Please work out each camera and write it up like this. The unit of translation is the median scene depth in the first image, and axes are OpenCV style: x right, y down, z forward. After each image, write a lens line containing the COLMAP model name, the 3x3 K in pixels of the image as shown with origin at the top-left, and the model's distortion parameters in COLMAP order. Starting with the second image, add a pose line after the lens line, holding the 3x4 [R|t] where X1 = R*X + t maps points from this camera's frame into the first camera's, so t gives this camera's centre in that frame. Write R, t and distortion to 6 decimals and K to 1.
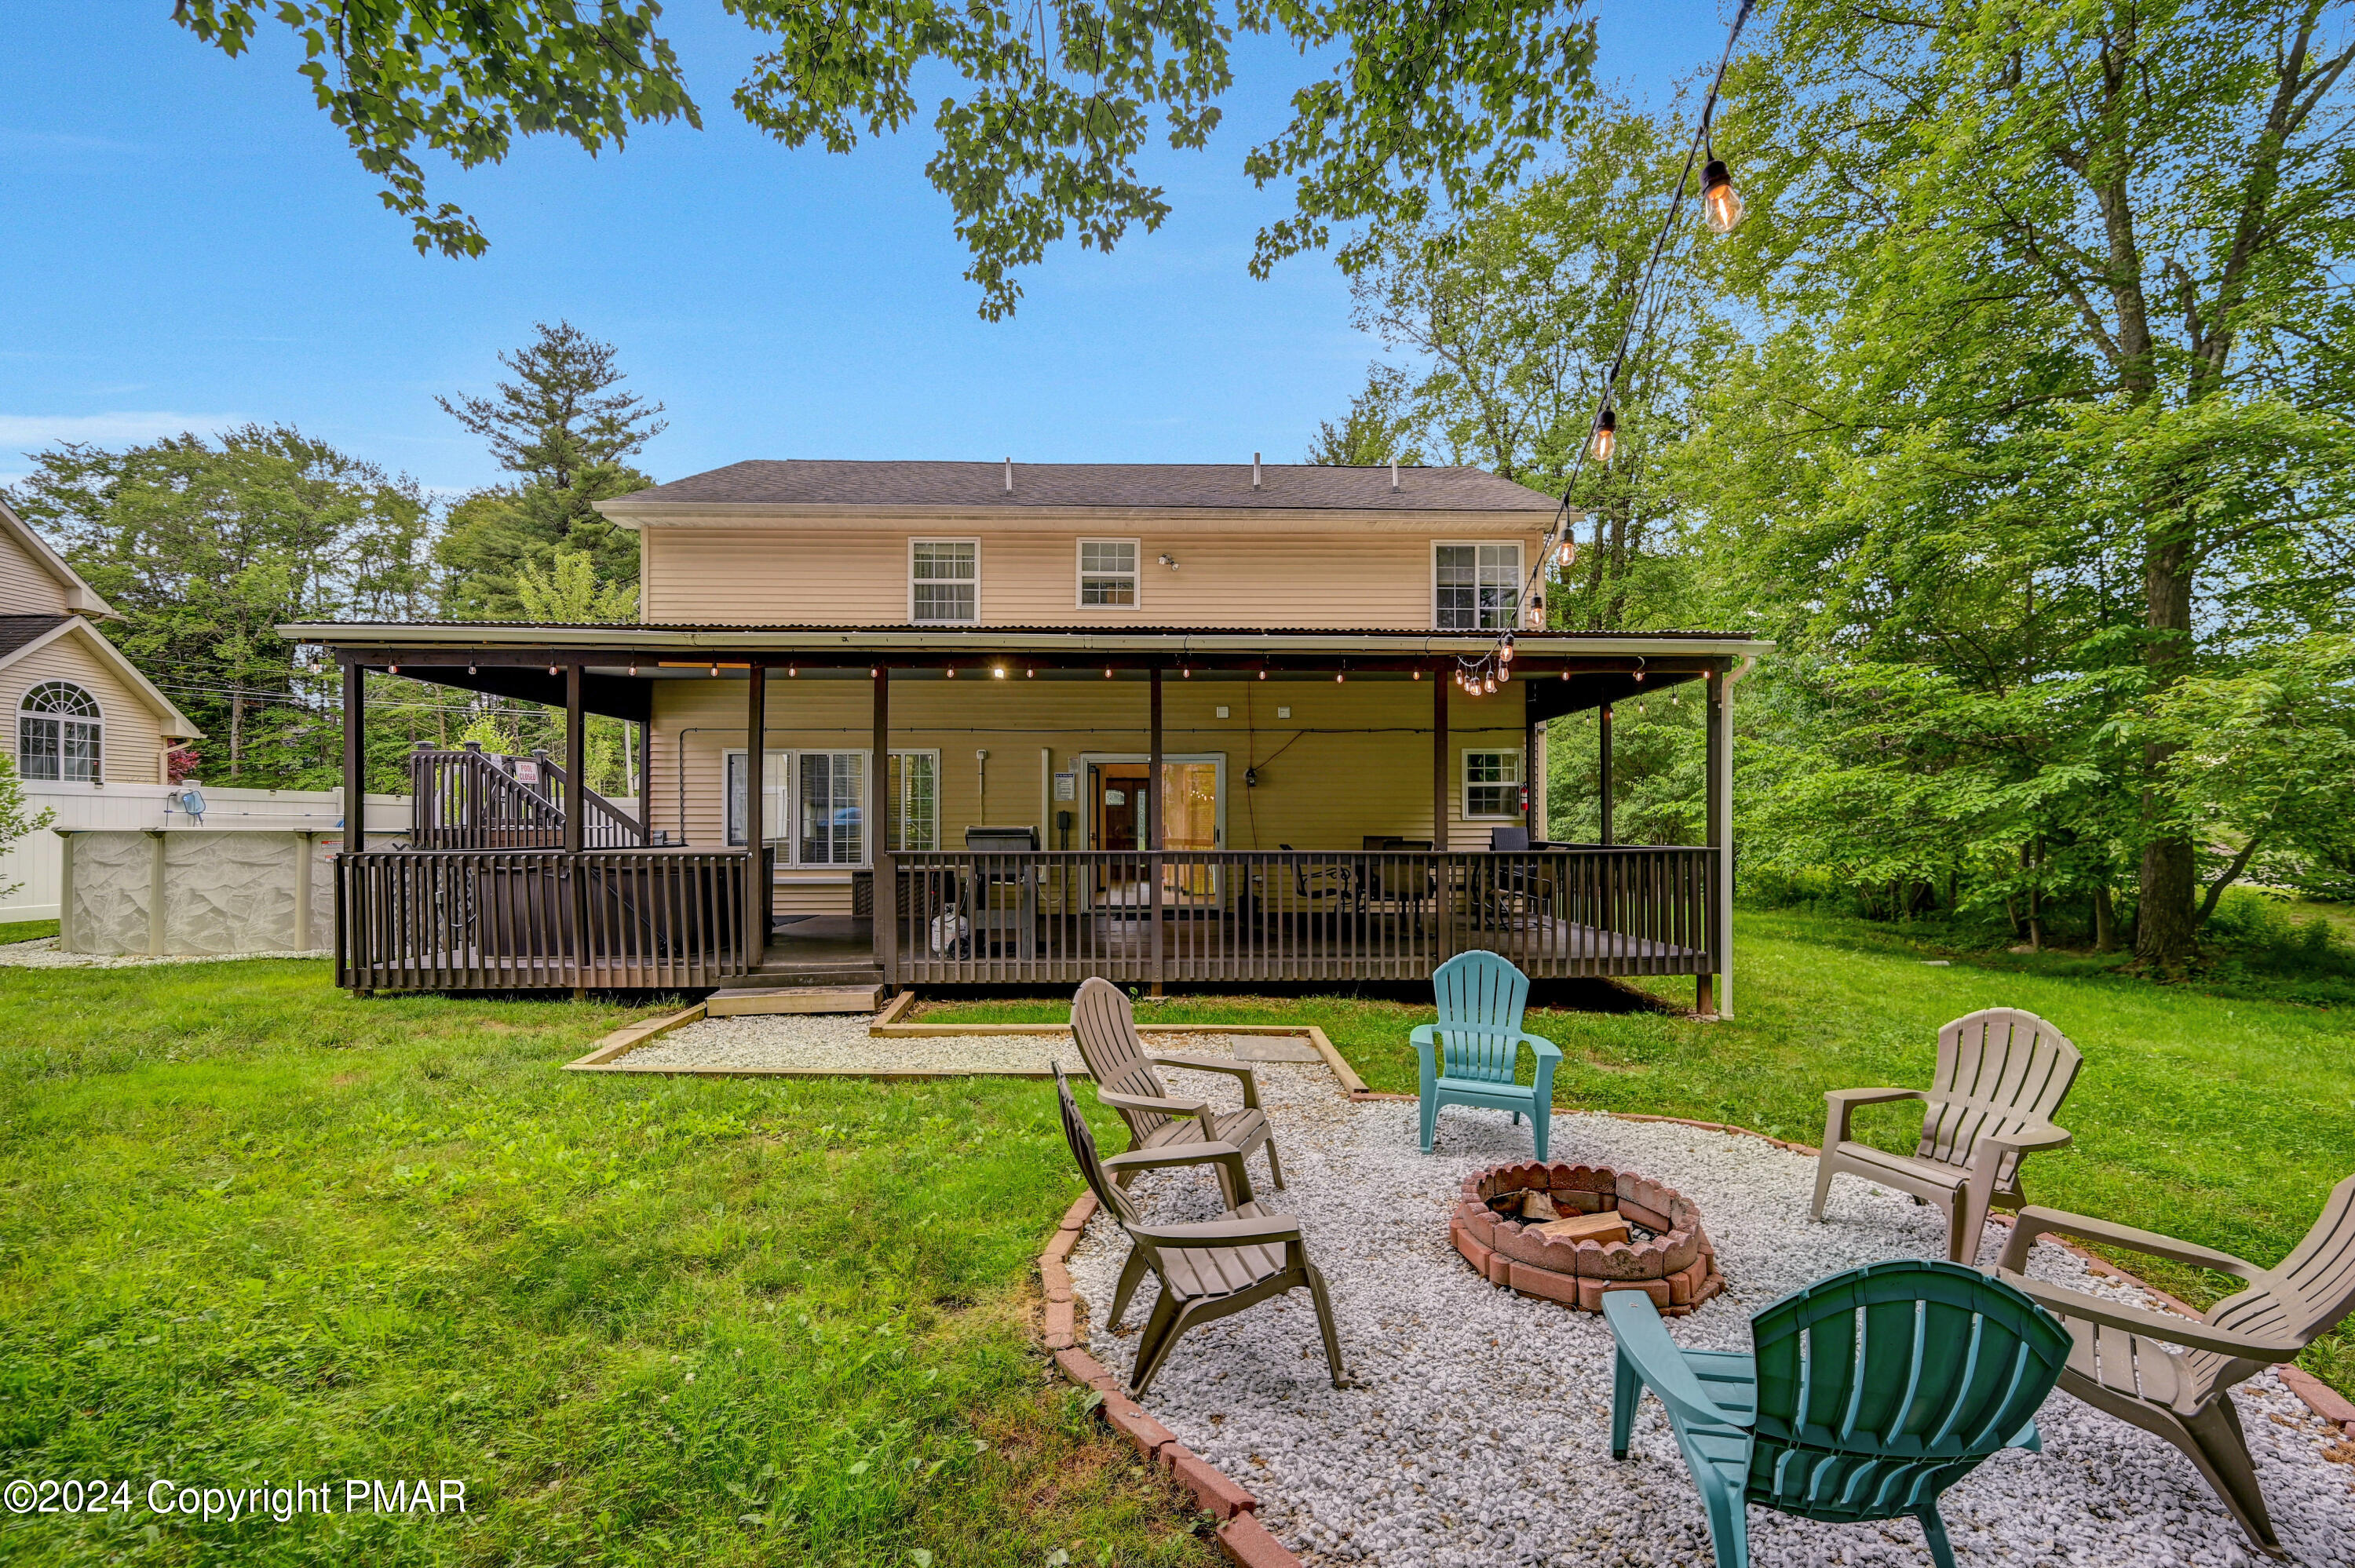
lens RADIAL K [[961.9, 0, 1200.1], [0, 961.9, 819.6], [0, 0, 1]] dist [-0.002158, 0.000013]
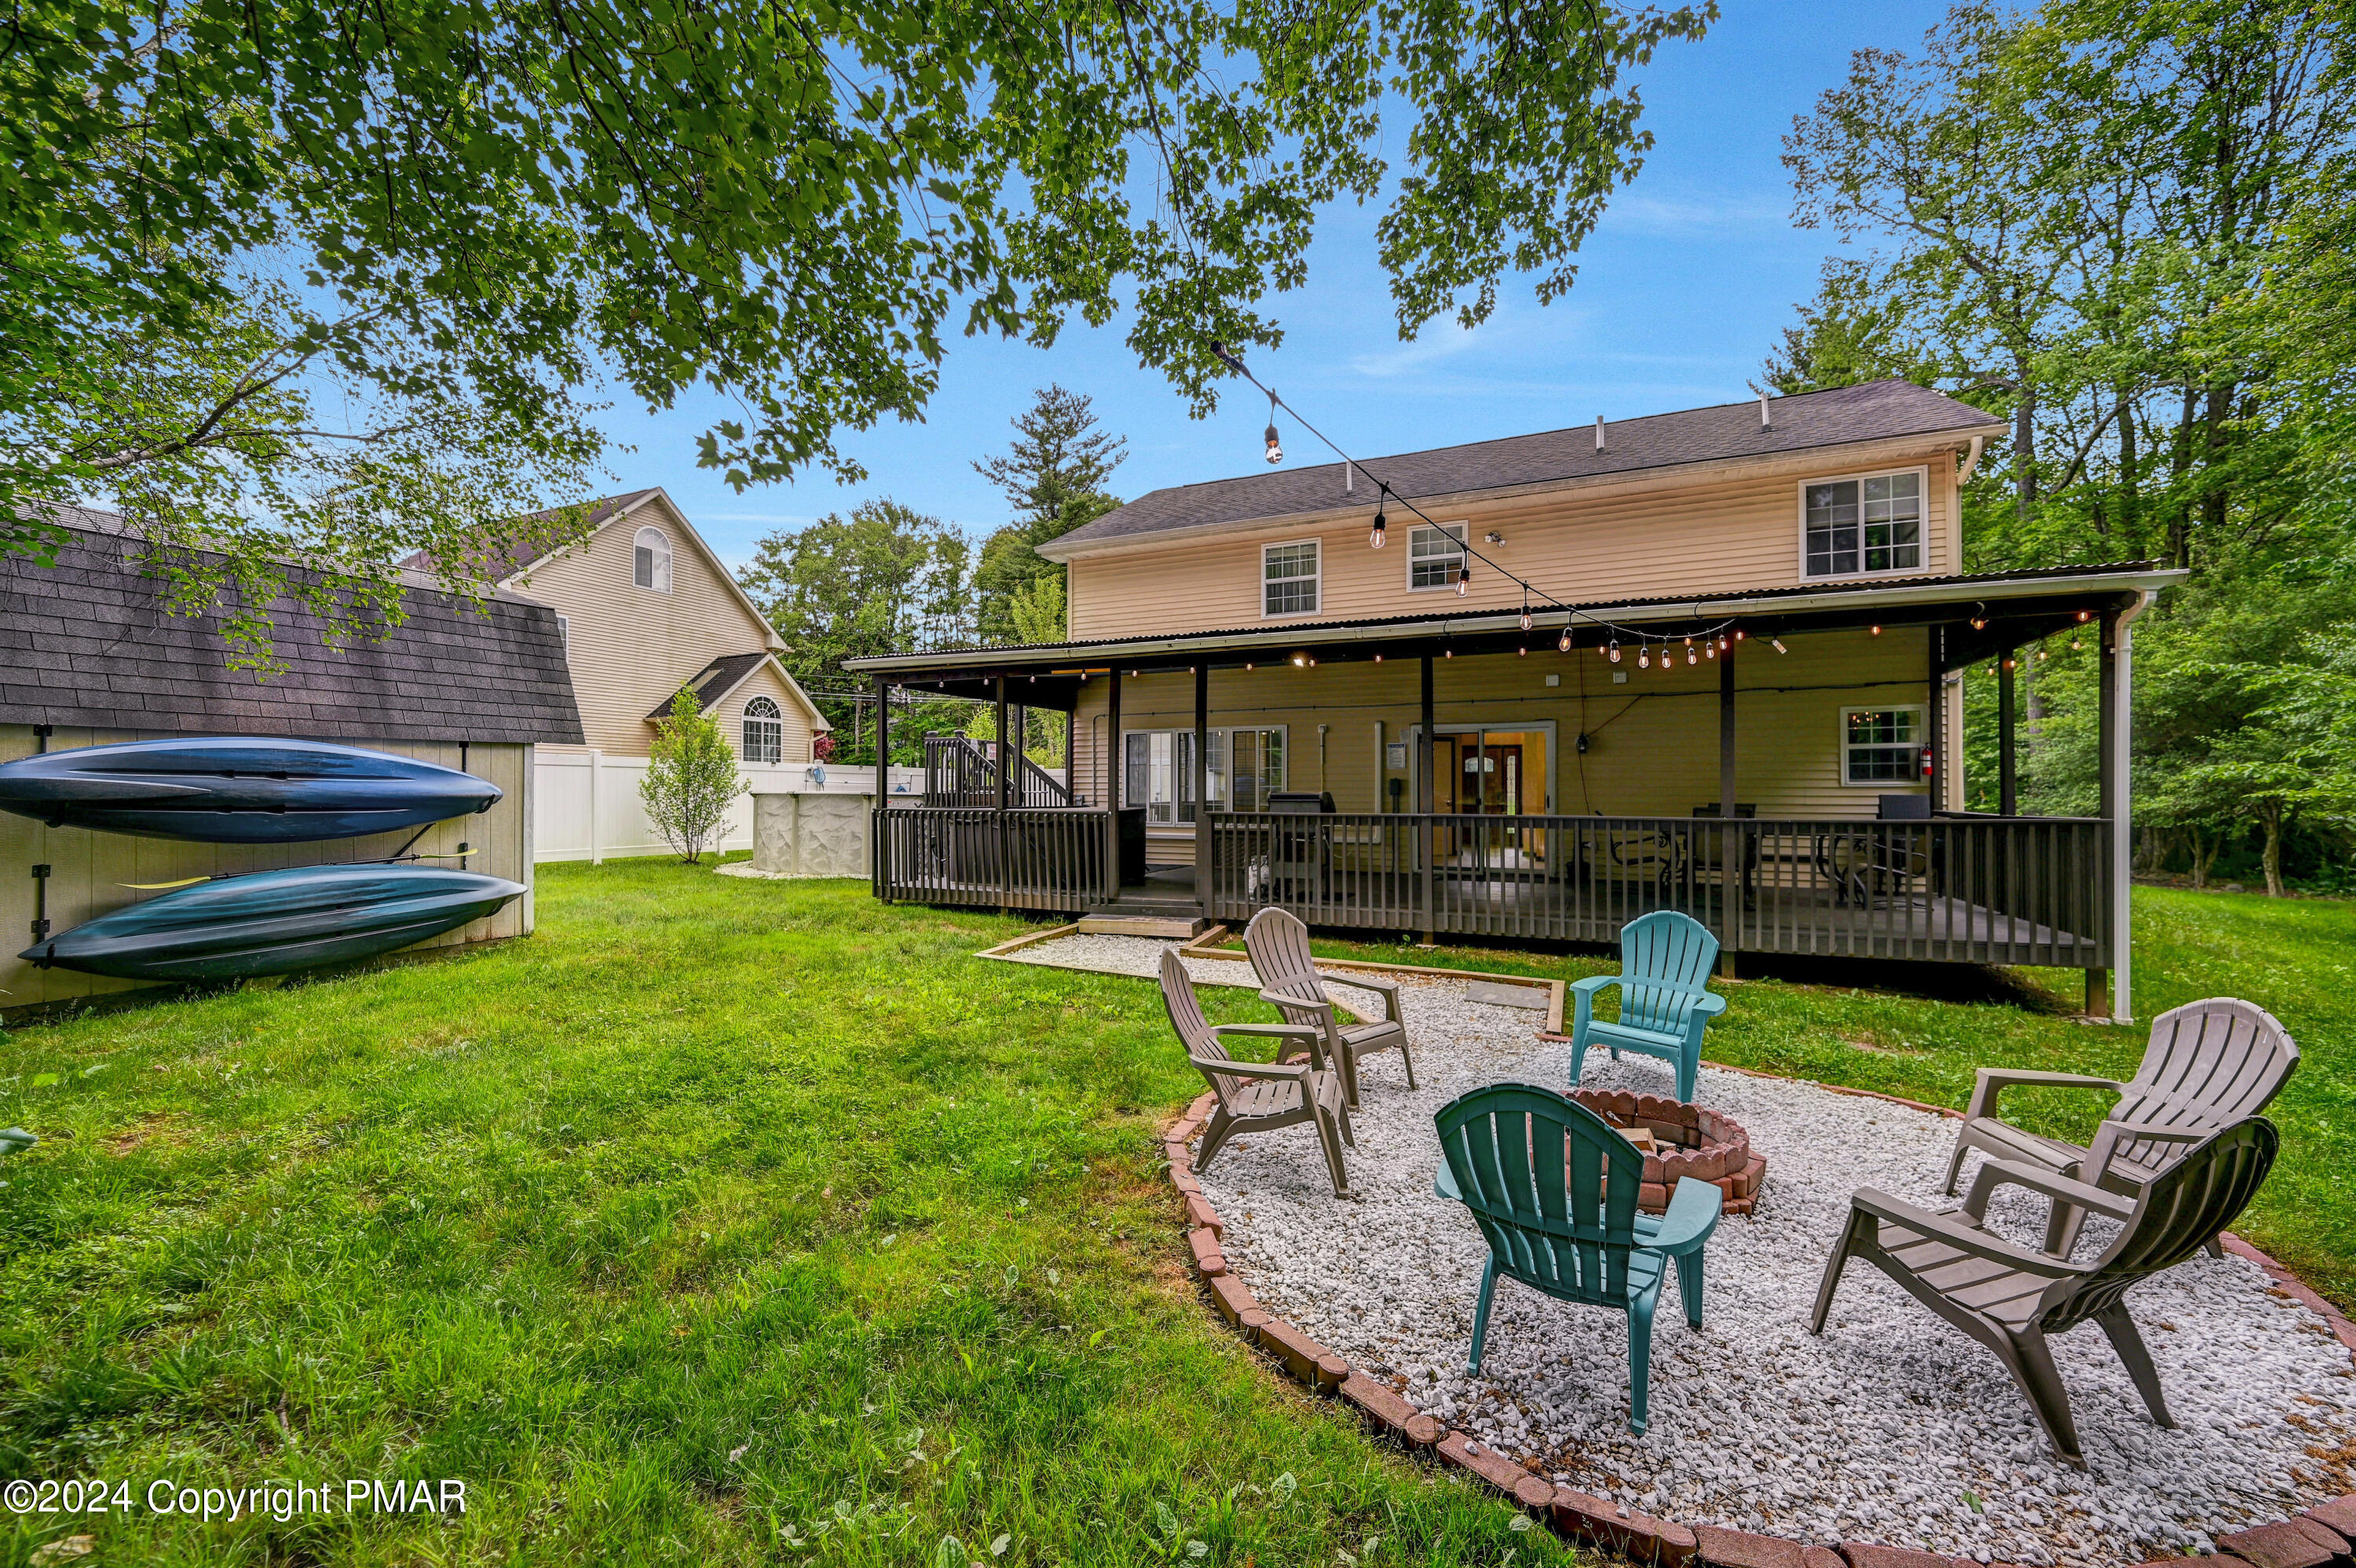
lens RADIAL K [[944.2, 0, 1179.9], [0, 944.2, 785.5], [0, 0, 1]] dist [-0.007122, -0.000301]
pose [[0.894302, -0.000976, -0.447463, 0.165839], [0.000699, 0.999999, -0.000785, -0.000148], [0.447464, 0.000389, 0.894302, -0.095577]]
